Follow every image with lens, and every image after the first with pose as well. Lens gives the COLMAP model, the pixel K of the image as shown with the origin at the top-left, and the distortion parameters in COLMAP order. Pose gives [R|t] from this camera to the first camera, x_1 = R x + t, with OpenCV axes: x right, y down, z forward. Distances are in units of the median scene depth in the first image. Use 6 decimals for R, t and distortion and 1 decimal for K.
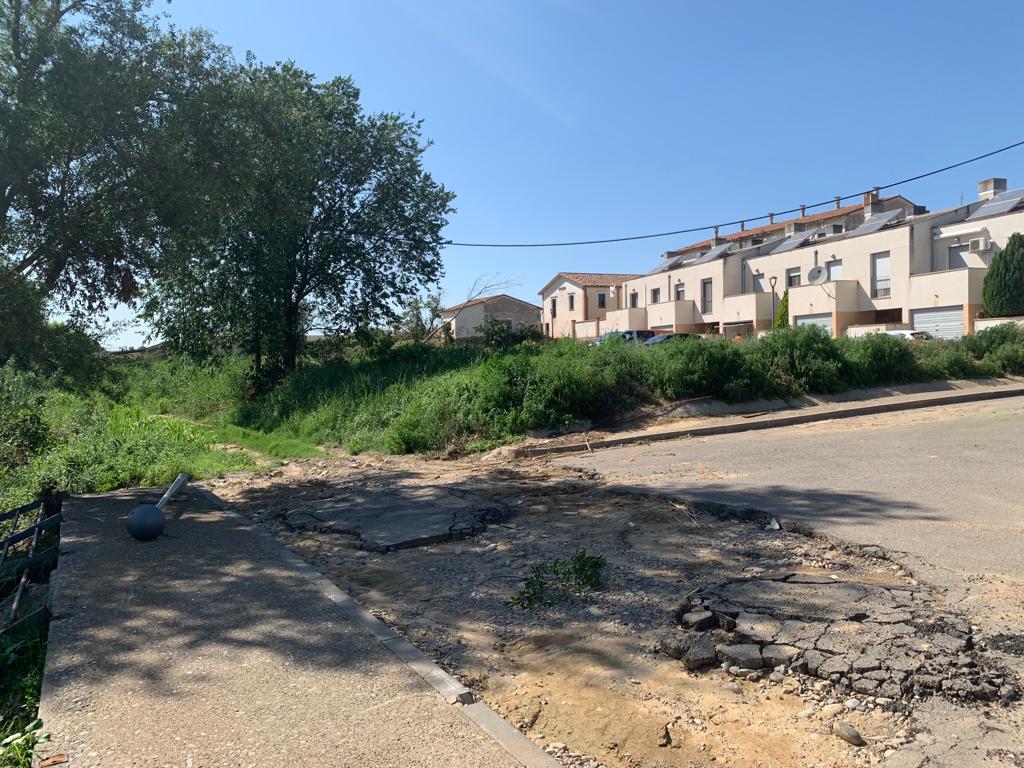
lens RADIAL K [[763.5, 0, 512.0], [0, 763.5, 384.0], [0, 0, 1]] dist [-0.006678, -0.009017]
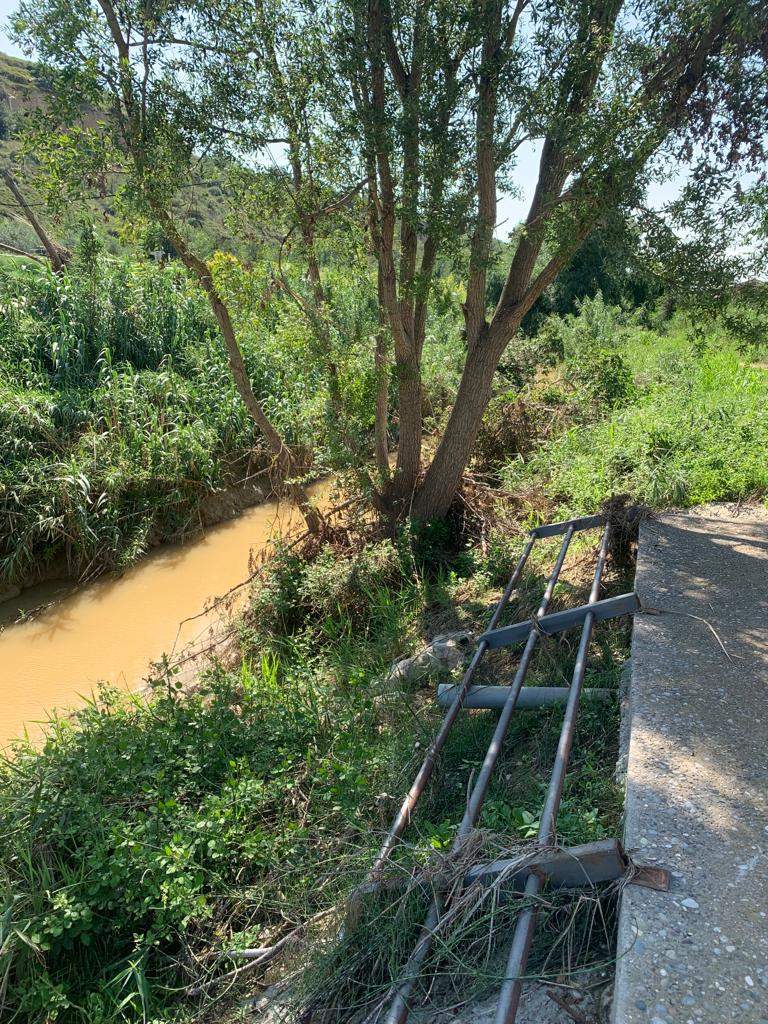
lens RADIAL K [[599.5, 0, 462.2], [0, 599.5, 428.7], [0, 0, 1]] dist [-0.001891, -0.000188]
pose [[0.682351, 0.167856, -0.711493, -0.349932], [-0.048348, 0.981512, 0.185192, 0.007422], [0.729425, -0.091966, 0.677851, 0.566020]]
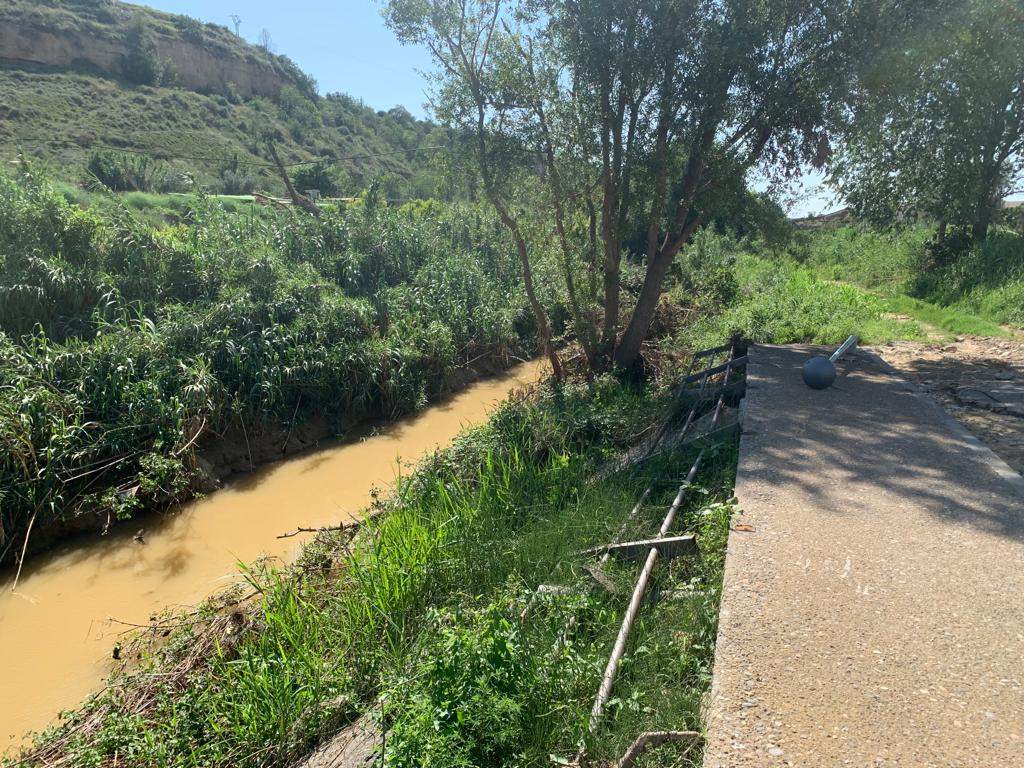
lens RADIAL K [[771.1, 0, 513.8], [0, 771.1, 396.0], [0, 0, 1]] dist [-0.010850, -0.006968]
pose [[0.685454, 0.166229, -0.708887, 0.009872], [-0.036337, 0.980187, 0.194711, 0.010254], [0.727209, -0.107707, 0.677914, -0.061891]]
